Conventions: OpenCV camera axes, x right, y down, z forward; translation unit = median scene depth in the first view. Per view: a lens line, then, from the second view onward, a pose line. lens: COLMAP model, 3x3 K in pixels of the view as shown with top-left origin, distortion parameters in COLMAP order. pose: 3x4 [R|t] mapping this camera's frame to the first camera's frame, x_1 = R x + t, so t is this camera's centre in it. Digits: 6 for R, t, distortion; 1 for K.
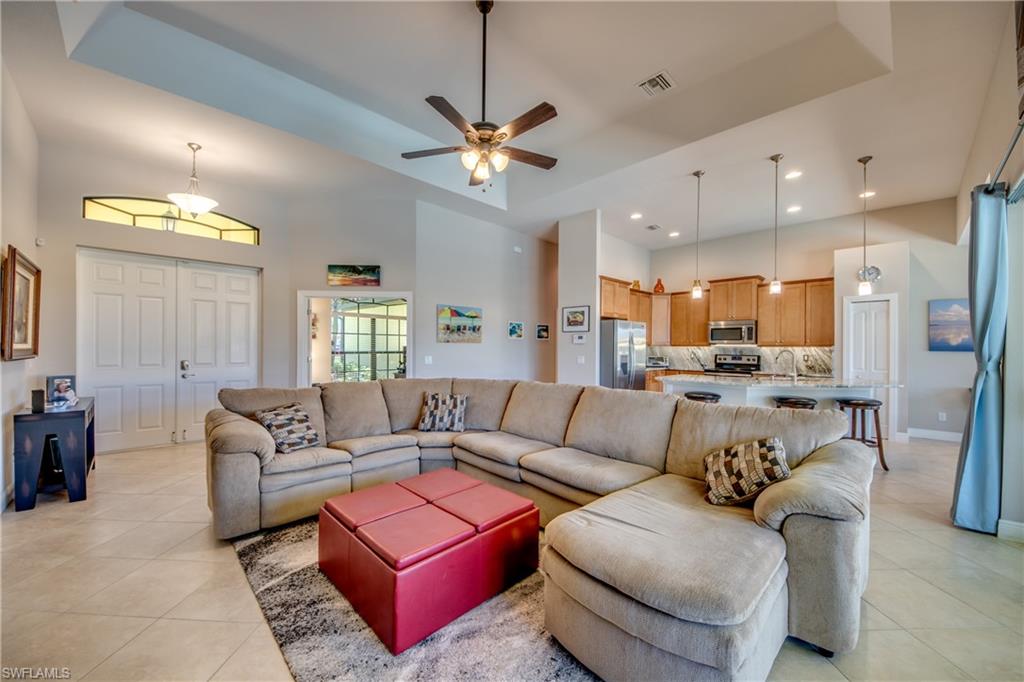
lens RADIAL K [[383.4, 0, 506.7], [0, 383.4, 343.2], [0, 0, 1]] dist [0.017453, -0.012499]
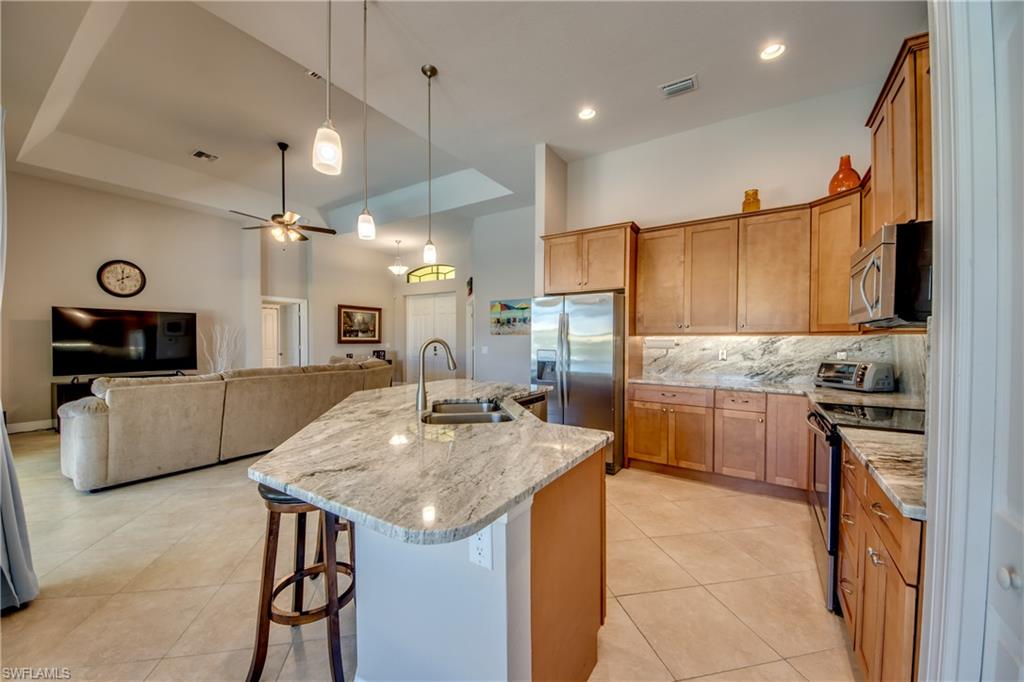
lens RADIAL K [[383.4, 0, 506.5], [0, 383.4, 344.0], [0, 0, 1]] dist [0.017453, -0.012499]
pose [[0.211449, 0.008063, -0.977356, 0.883895], [0.003470, 0.999953, 0.009000, 0.014821], [0.977383, -0.005294, 0.211411, 0.745661]]
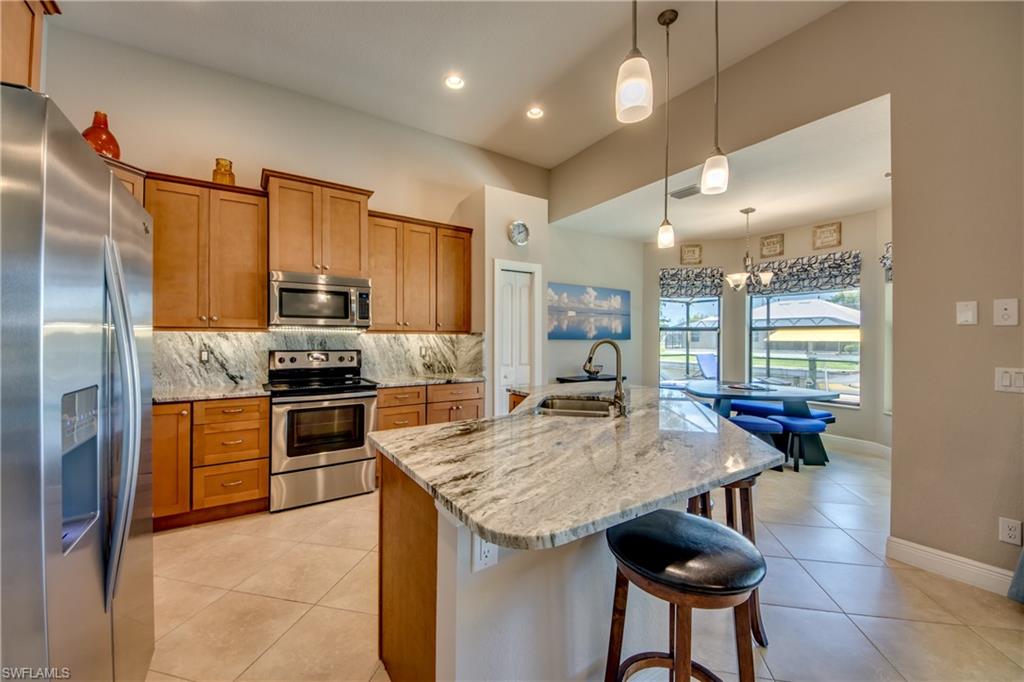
lens RADIAL K [[383.4, 0, 496.2], [0, 383.4, 344.4], [0, 0, 1]] dist [0.017453, -0.012499]
pose [[0.217812, -0.017297, 0.975838, 0.203137], [-0.011174, 0.999733, 0.020215, 0.013471], [-0.975927, -0.015307, 0.217560, 0.778867]]
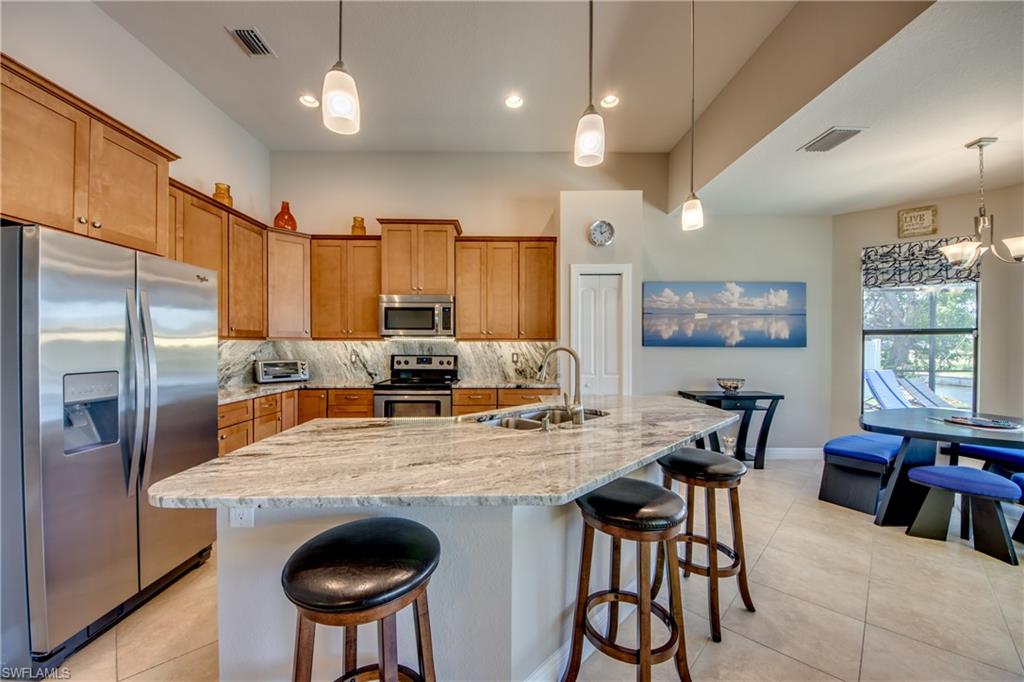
lens RADIAL K [[383.4, 0, 503.6], [0, 383.4, 349.1], [0, 0, 1]] dist [0.017453, -0.012499]
pose [[0.695731, -0.017462, 0.718091, 0.295468], [-0.006807, 0.999499, 0.030900, 0.002978], [-0.718271, -0.026386, 0.695263, 0.574011]]
